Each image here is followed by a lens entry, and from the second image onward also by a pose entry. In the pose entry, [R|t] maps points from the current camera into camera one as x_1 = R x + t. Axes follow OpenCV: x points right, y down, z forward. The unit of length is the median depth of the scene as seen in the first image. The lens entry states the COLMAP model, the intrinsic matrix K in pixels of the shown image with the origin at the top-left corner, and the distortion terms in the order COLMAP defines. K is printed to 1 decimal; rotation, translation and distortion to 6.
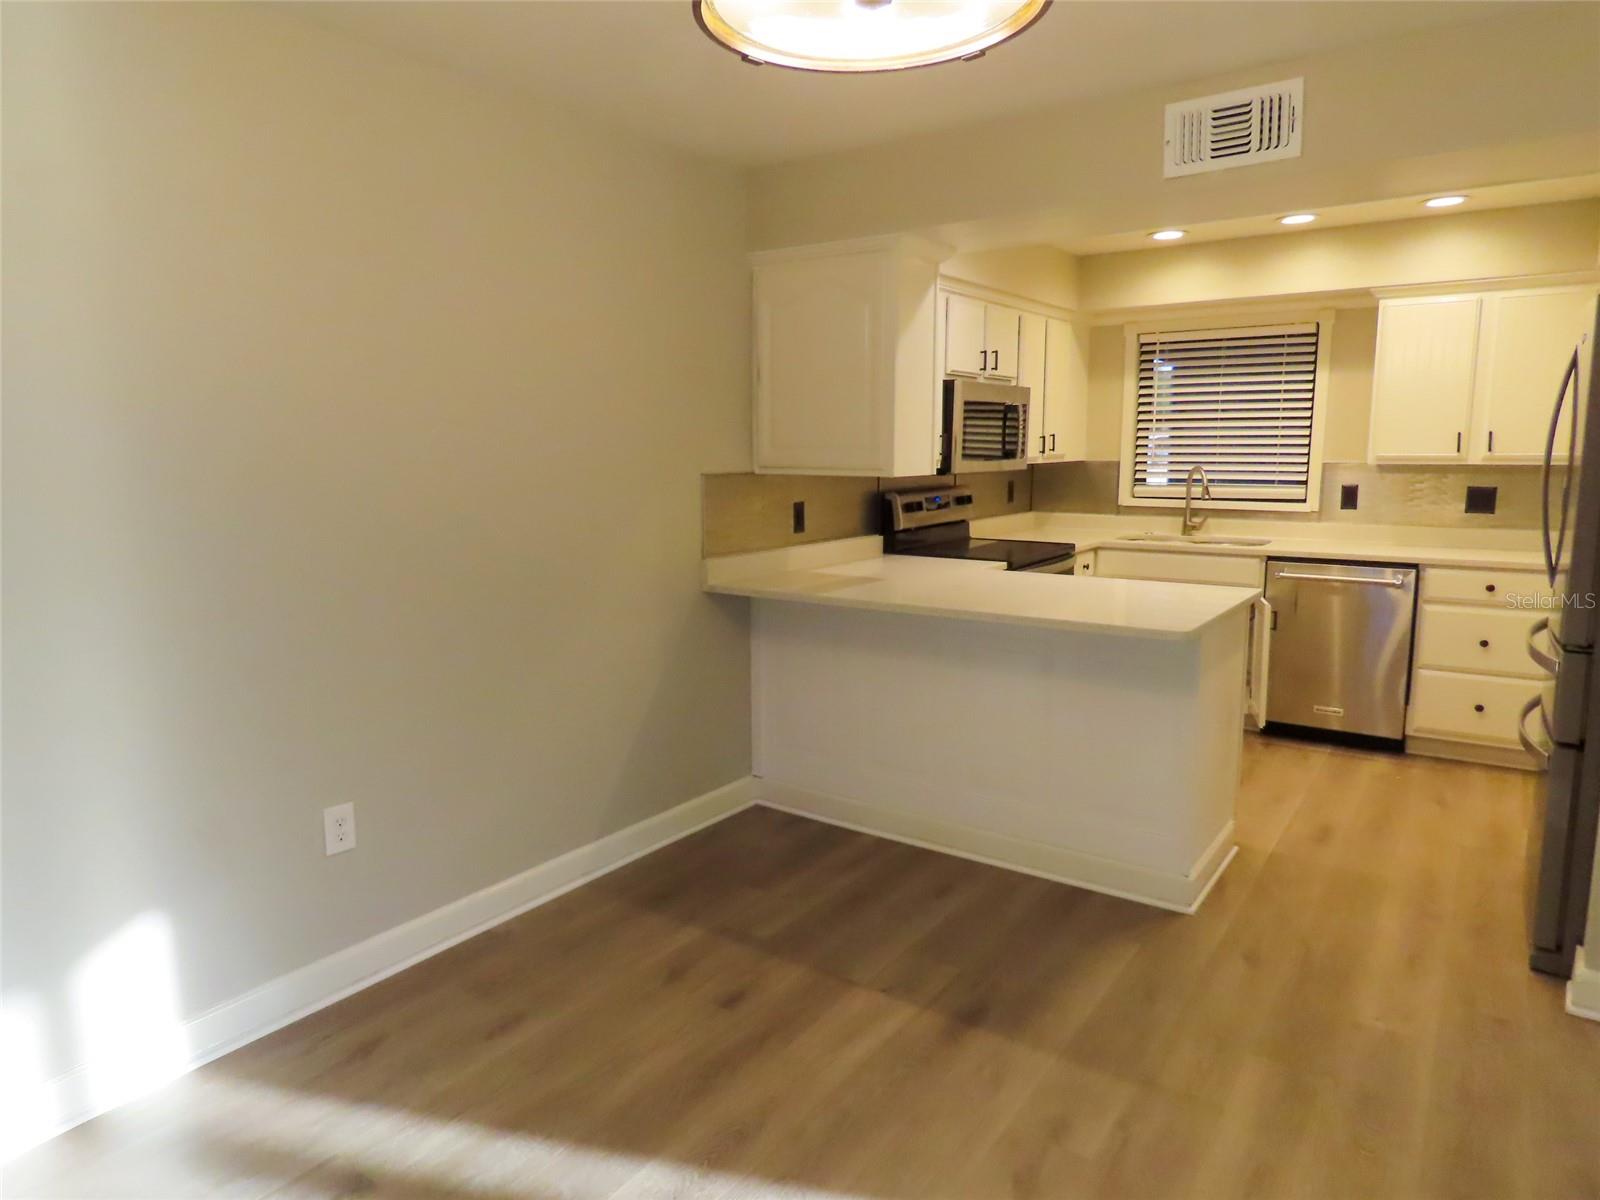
lens RADIAL K [[1018.6, 0, 805.1], [0, 1018.6, 596.2], [0, 0, 1]] dist [0.010506, -0.002176]
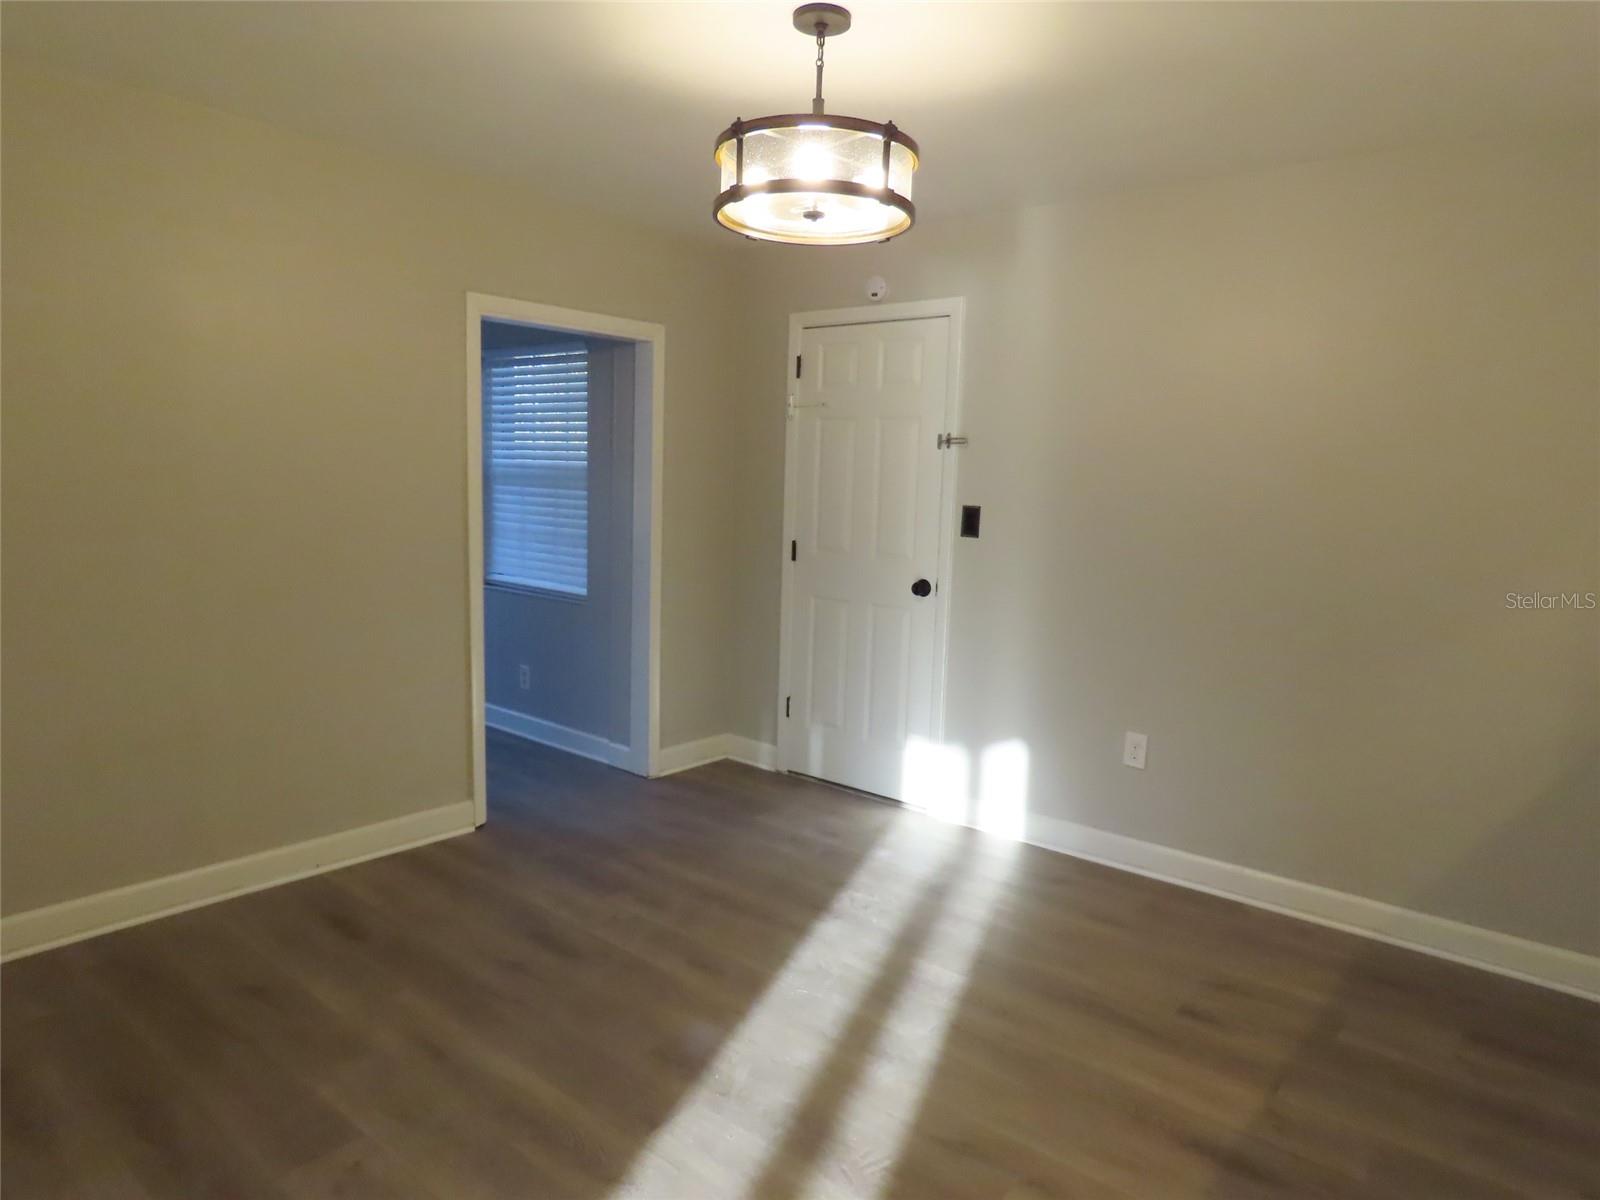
lens RADIAL K [[1018.6, 0, 801.3], [0, 1018.6, 598.8], [0, 0, 1]] dist [0.010506, -0.002176]
pose [[-0.086971, 0.119753, -0.988987, 1.410954], [-0.174031, 0.975657, 0.133443, -0.120347], [0.980892, 0.183720, -0.064013, 0.917545]]
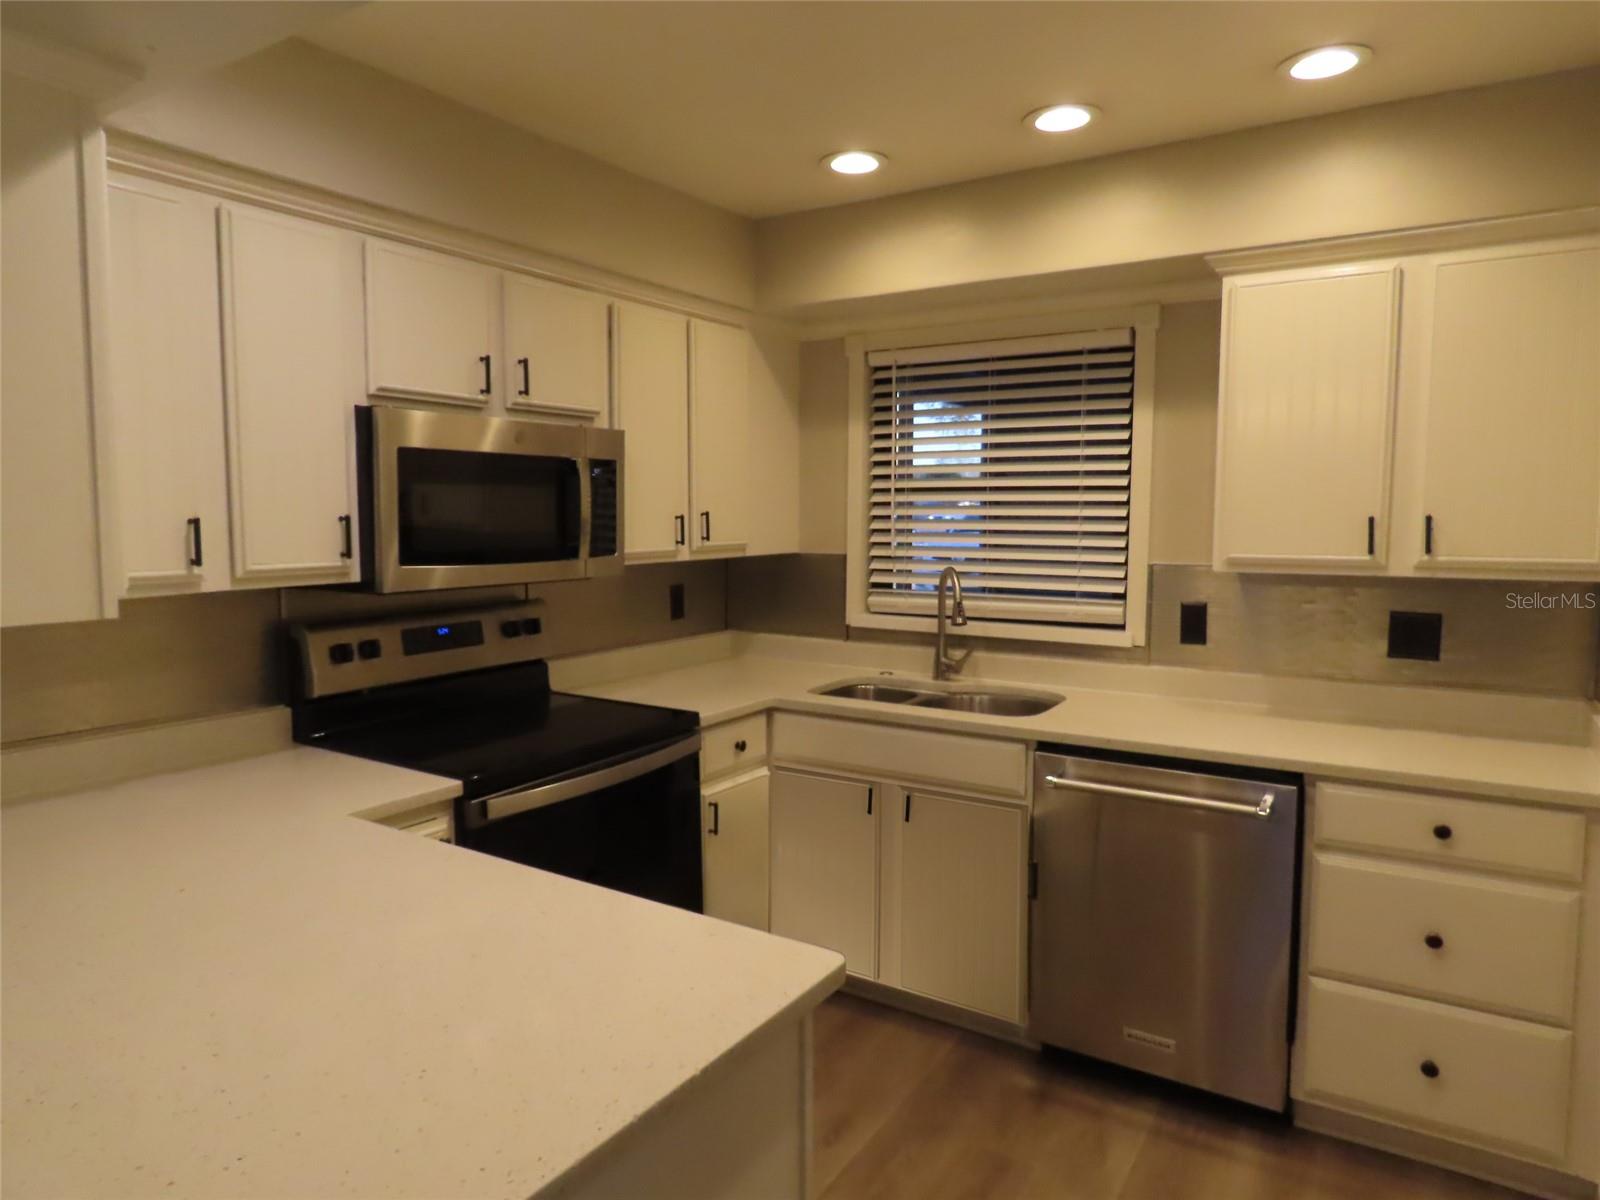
lens RADIAL K [[1018.6, 0, 794.9], [0, 1018.6, 596.8], [0, 0, 1]] dist [0.010506, -0.002176]
pose [[0.999177, 0.002439, 0.040478, 0.281340], [0.000140, 0.997975, -0.063608, -0.075033], [-0.040552, 0.063561, 0.997154, 0.427774]]
